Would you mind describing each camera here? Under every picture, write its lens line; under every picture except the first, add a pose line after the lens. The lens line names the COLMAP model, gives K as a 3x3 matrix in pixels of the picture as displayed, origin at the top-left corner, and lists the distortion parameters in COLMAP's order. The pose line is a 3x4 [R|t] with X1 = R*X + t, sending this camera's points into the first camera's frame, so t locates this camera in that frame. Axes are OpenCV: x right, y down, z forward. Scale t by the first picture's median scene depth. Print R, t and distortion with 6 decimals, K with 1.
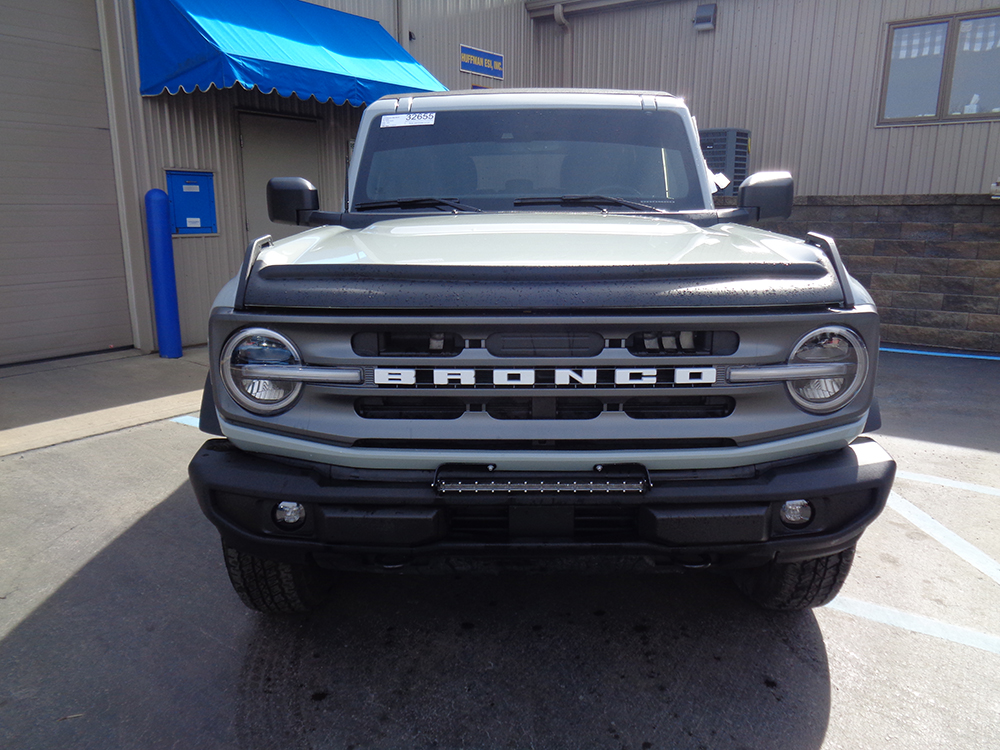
lens RADIAL K [[768.2, 0, 499.5], [0, 768.2, 389.3], [0, 0, 1]] dist [0.011042, 0.006779]
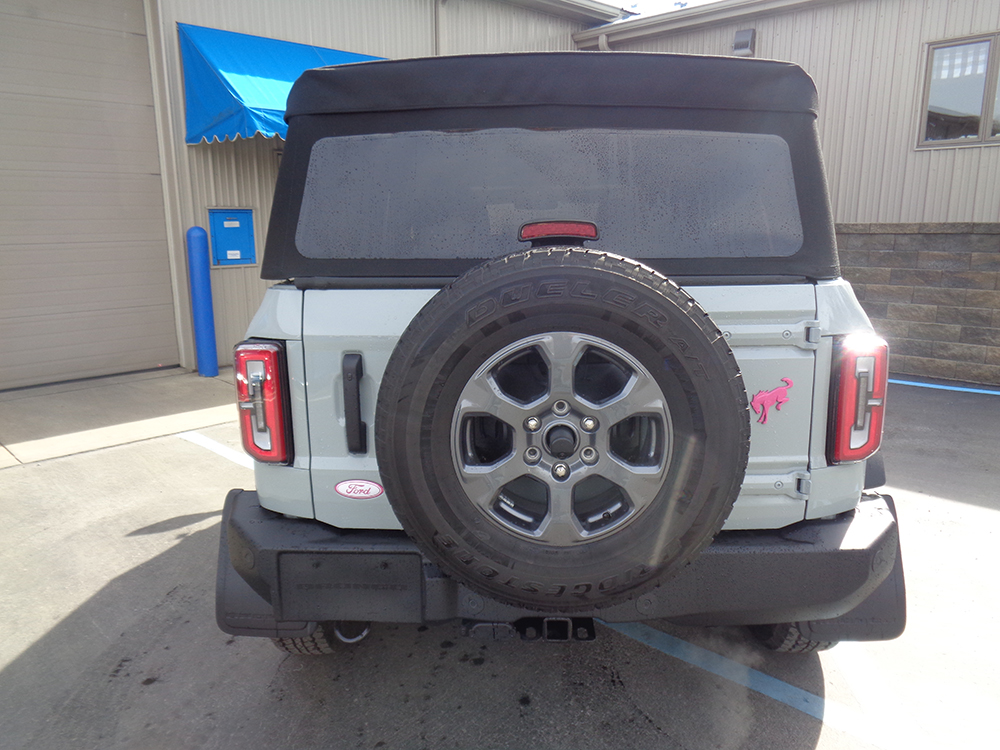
lens RADIAL K [[768.2, 0, 499.5], [0, 768.2, 389.3], [0, 0, 1]] dist [0.011042, 0.006779]
pose [[0.988713, 0.021913, -0.148211, 0.151006], [-0.024104, 0.999625, -0.013001, -0.017592], [0.147870, 0.016427, 0.988870, -0.037164]]
